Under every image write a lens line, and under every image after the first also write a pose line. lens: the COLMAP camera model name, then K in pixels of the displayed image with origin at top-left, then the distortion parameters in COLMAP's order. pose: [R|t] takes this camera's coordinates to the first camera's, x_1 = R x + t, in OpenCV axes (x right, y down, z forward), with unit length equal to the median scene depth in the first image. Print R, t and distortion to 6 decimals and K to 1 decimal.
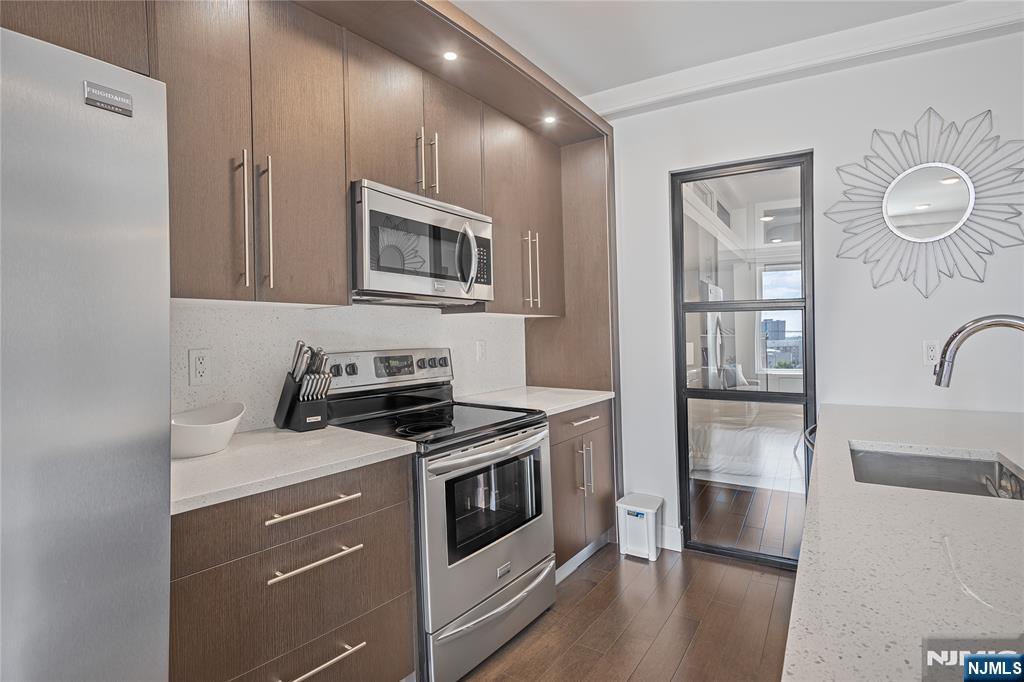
lens RADIAL K [[484.0, 0, 555.3], [0, 484.0, 333.8], [0, 0, 1]] dist [-0.041003, 0.000198]
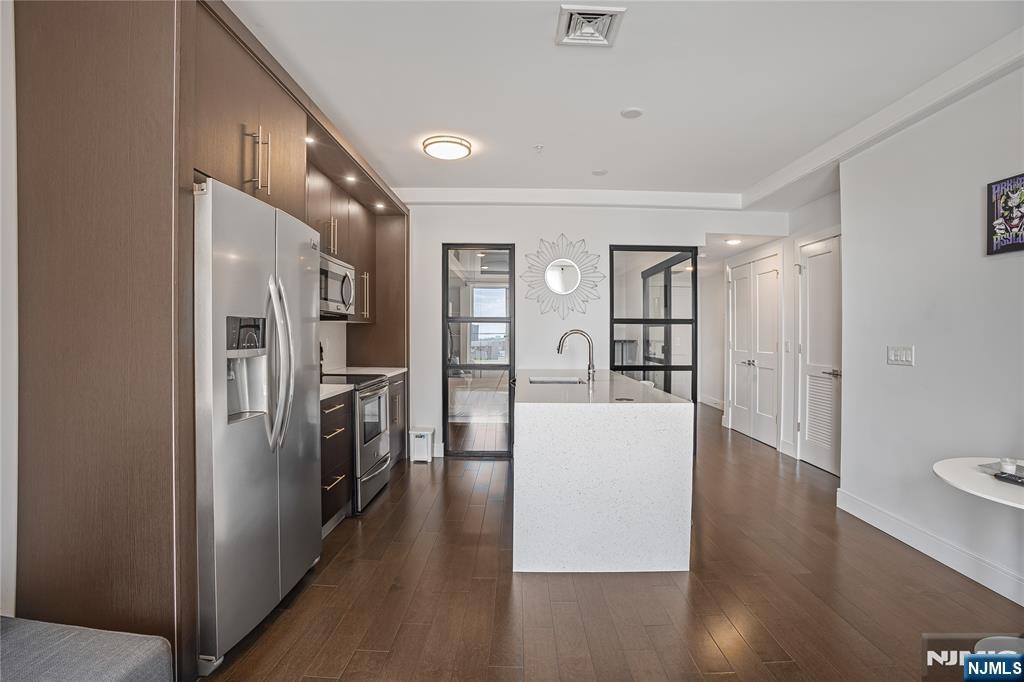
lens RADIAL K [[429.6, 0, 528.6], [0, 429.6, 340.4], [0, 0, 1]] dist [0.000605, -0.000026]
pose [[0.849693, 0.003321, 0.527268, -0.343482], [-0.008961, 0.999927, 0.008141, 0.005420], [-0.527202, -0.011642, 0.849660, -0.540654]]
